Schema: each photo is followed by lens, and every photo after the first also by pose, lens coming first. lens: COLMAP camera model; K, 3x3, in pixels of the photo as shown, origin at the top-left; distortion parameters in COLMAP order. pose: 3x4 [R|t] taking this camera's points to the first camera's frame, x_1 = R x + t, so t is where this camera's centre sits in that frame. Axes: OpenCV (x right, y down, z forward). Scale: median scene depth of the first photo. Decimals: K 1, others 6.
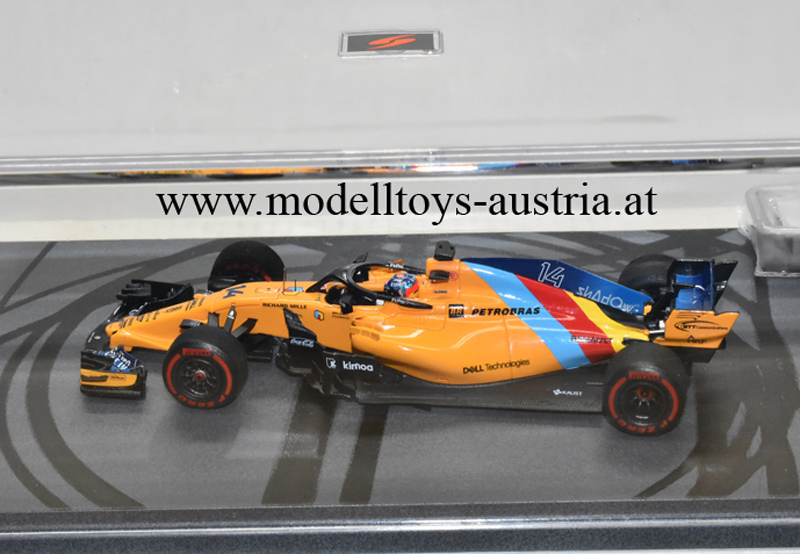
lens RADIAL K [[1950.2, 0, 400.0], [0, 1950.2, 277.0], [0, 0, 1]] dist [0.012827, 0.209372]
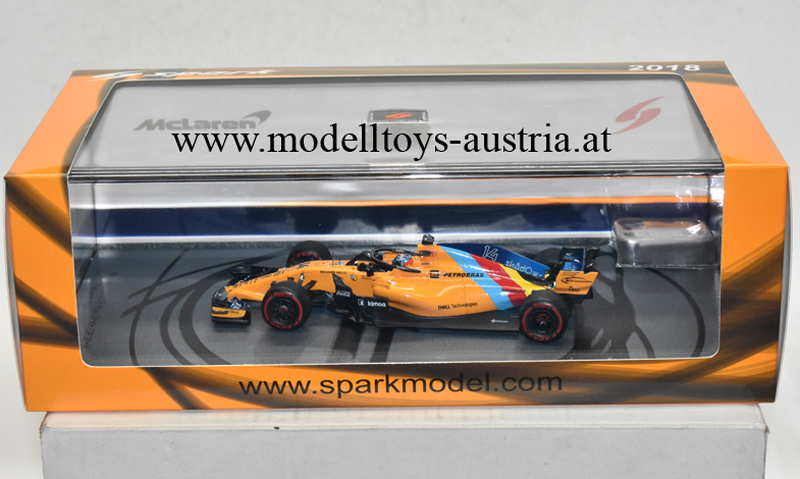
lens RADIAL K [[1695.0, 0, 400.0], [0, 1695.0, 239.5], [0, 0, 1]] dist [-0.006148, -0.011244]
pose [[0.999923, 0.011452, 0.004734, -0.008665], [-0.010878, 0.994170, -0.107271, 0.145748], [-0.005935, 0.107211, 0.994219, -0.472198]]
